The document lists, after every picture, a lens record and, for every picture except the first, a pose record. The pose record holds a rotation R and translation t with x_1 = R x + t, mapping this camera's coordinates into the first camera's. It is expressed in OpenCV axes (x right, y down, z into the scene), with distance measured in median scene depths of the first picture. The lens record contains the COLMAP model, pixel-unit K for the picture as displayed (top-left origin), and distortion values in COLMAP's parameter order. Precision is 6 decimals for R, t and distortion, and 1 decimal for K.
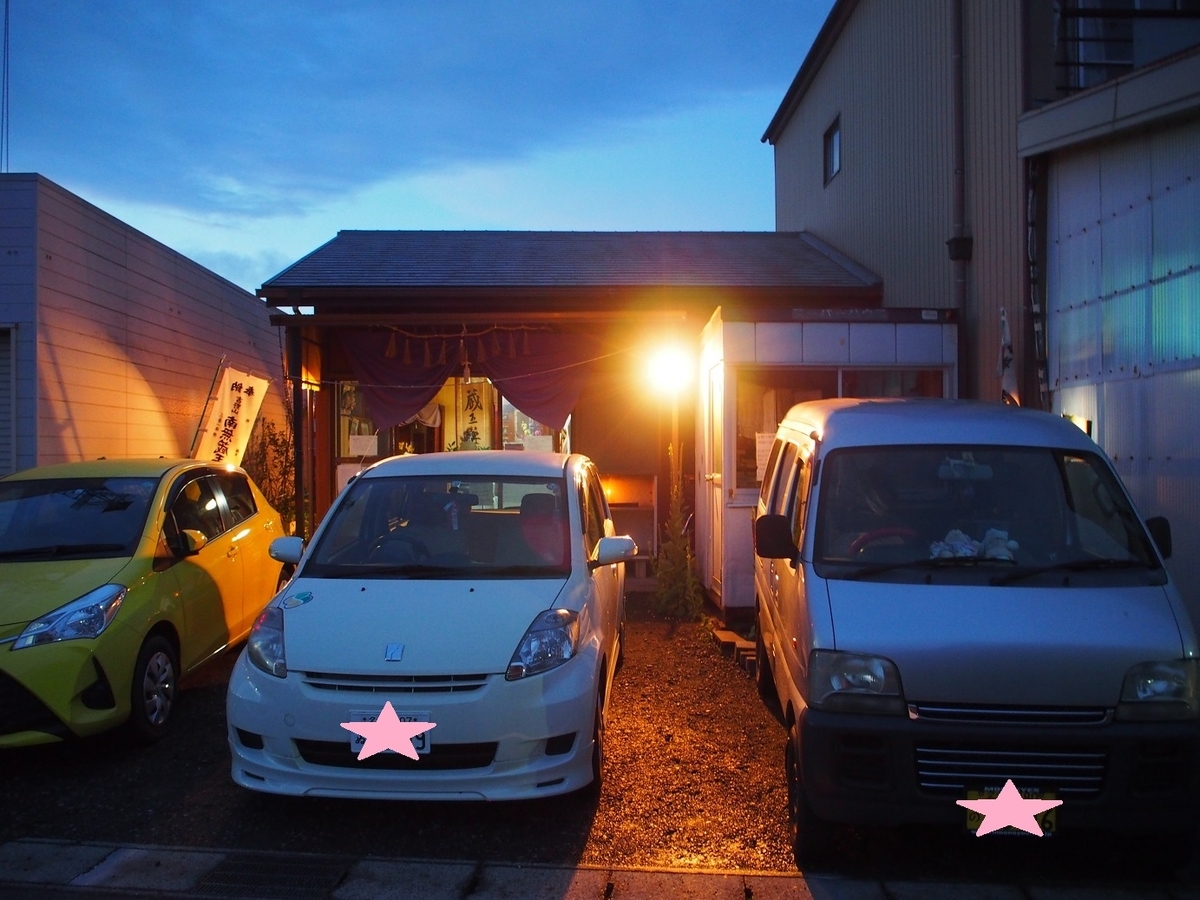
lens RADIAL K [[981.8, 0, 600.5], [0, 981.8, 450.0], [0, 0, 1]] dist [-0.084373, 0.022294]
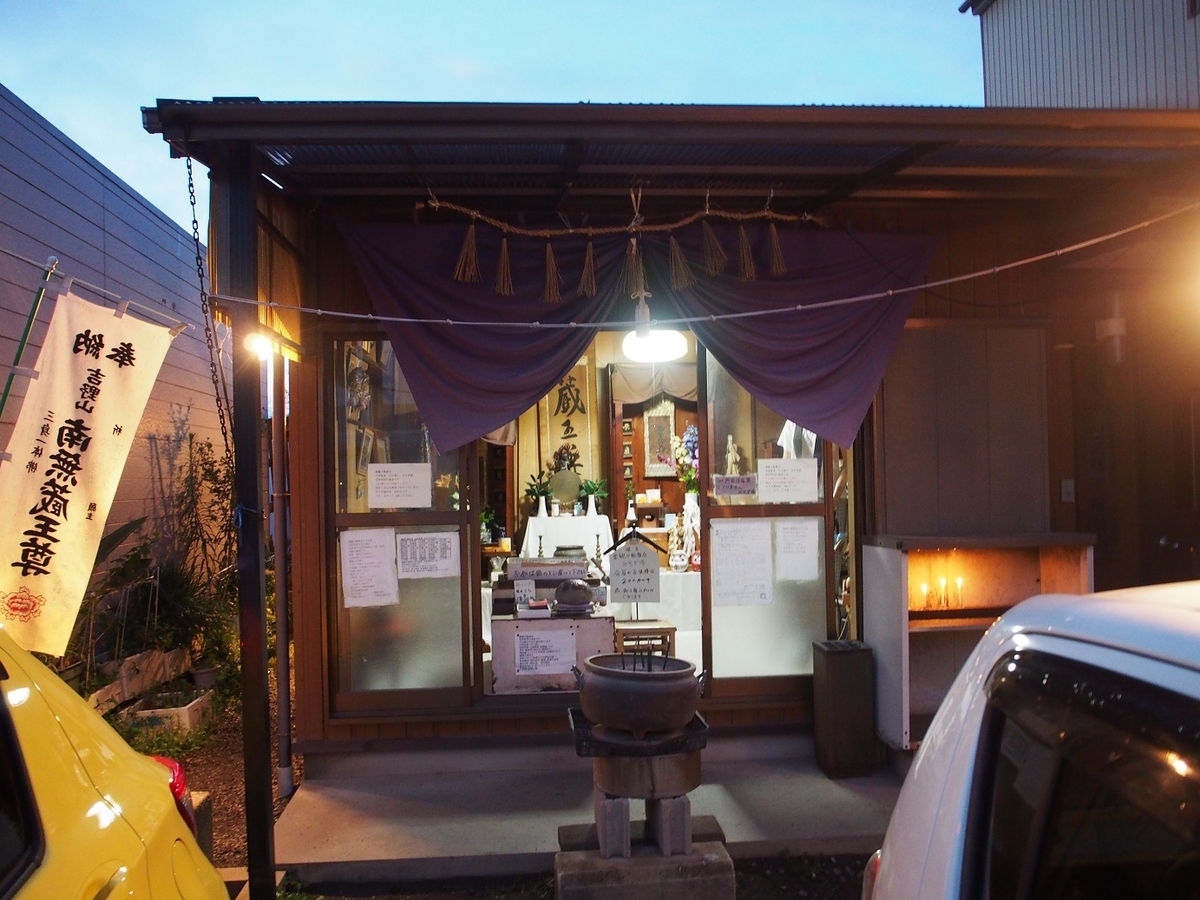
lens RADIAL K [[981.8, 0, 597.3], [0, 981.8, 454.5], [0, 0, 1]] dist [-0.084373, 0.022294]
pose [[0.999226, -0.014055, 0.036742, -0.173892], [0.014718, 0.999733, -0.017840, -0.009925], [-0.036481, 0.018367, 0.999166, 0.569911]]
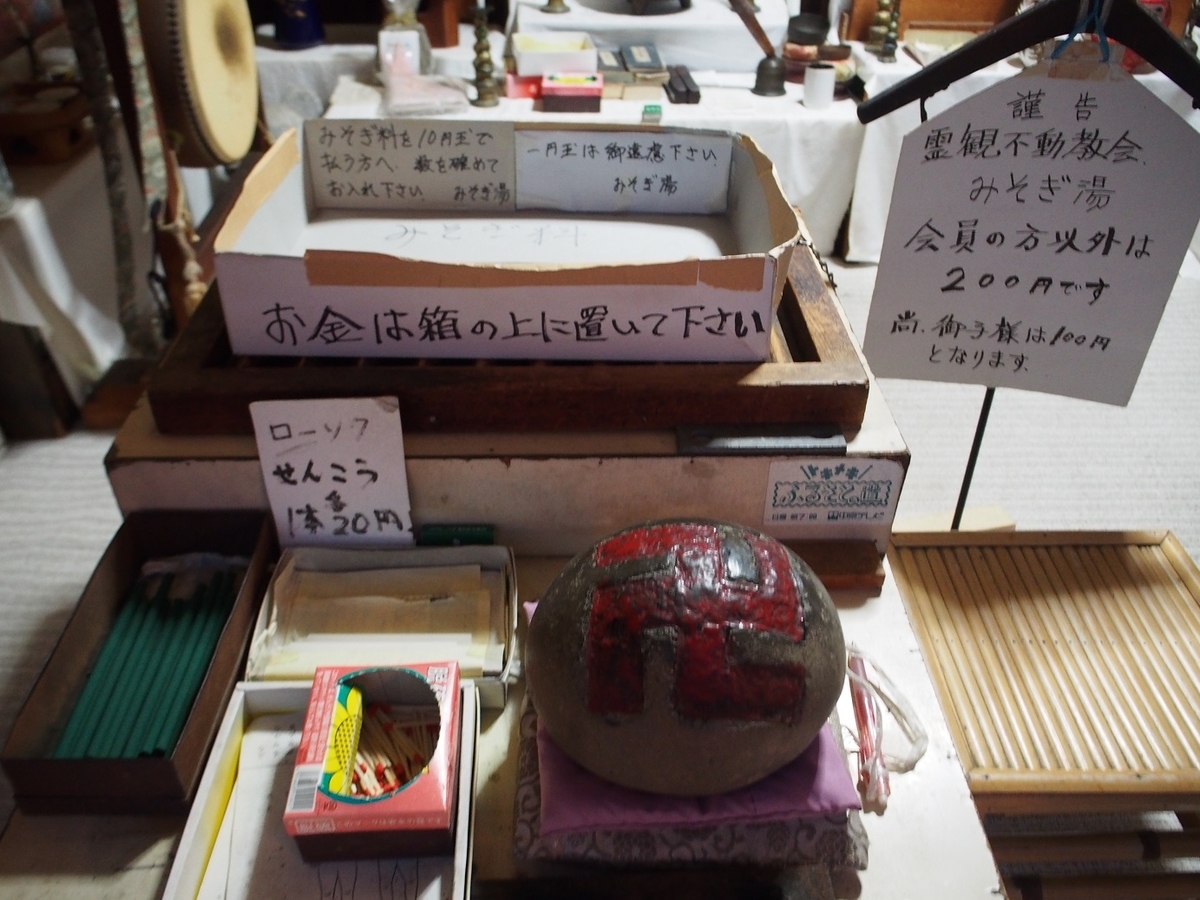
lens RADIAL K [[981.8, 0, 603.9], [0, 981.8, 452.2], [0, 0, 1]] dist [-0.084373, 0.022294]
pose [[0.999403, 0.027331, -0.021142, -0.172383], [-0.008800, 0.793002, 0.609156, 0.006149], [0.033414, -0.608606, 0.792769, 1.024254]]
